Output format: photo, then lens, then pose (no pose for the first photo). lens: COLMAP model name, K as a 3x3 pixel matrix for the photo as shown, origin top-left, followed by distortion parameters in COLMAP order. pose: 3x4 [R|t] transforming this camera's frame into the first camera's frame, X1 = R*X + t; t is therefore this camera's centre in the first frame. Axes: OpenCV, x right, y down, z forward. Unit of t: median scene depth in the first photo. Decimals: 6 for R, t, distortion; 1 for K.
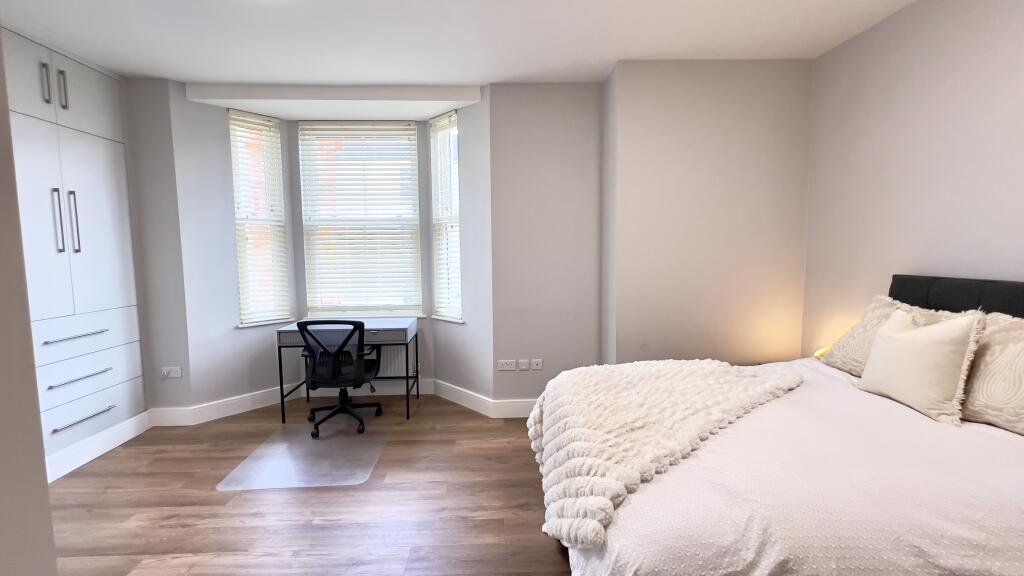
lens RADIAL K [[409.5, 0, 511.1], [0, 409.5, 284.9], [0, 0, 1]] dist [0.001441, 0.000027]
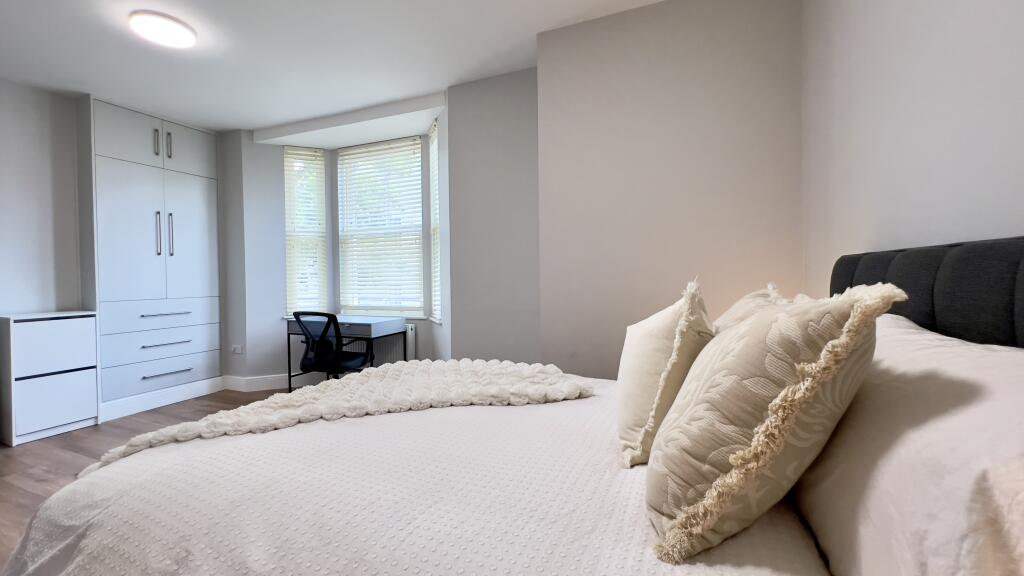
lens RADIAL K [[419.3, 0, 512.4], [0, 419.3, 285.0], [0, 0, 1]] dist [-0.002088, 0.000152]
pose [[0.907563, 0.011473, -0.419758, 0.527773], [-0.035029, 0.998211, -0.048453, 0.043481], [0.418451, 0.058677, 0.906342, 0.144728]]
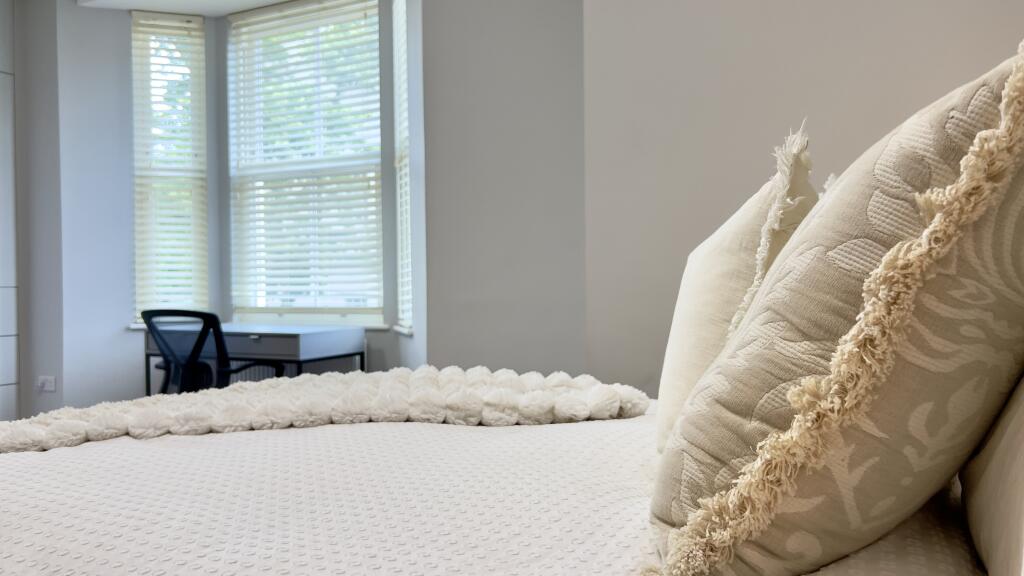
lens RADIAL K [[804.6, 0, 508.1], [0, 804.6, 292.7], [0, 0, 1]] dist [0.024446, -0.011979]
pose [[0.865563, 0.008744, -0.500724, 0.573388], [-0.040635, 0.997777, -0.052819, 0.096835], [0.499149, 0.066065, 0.863994, 0.170394]]
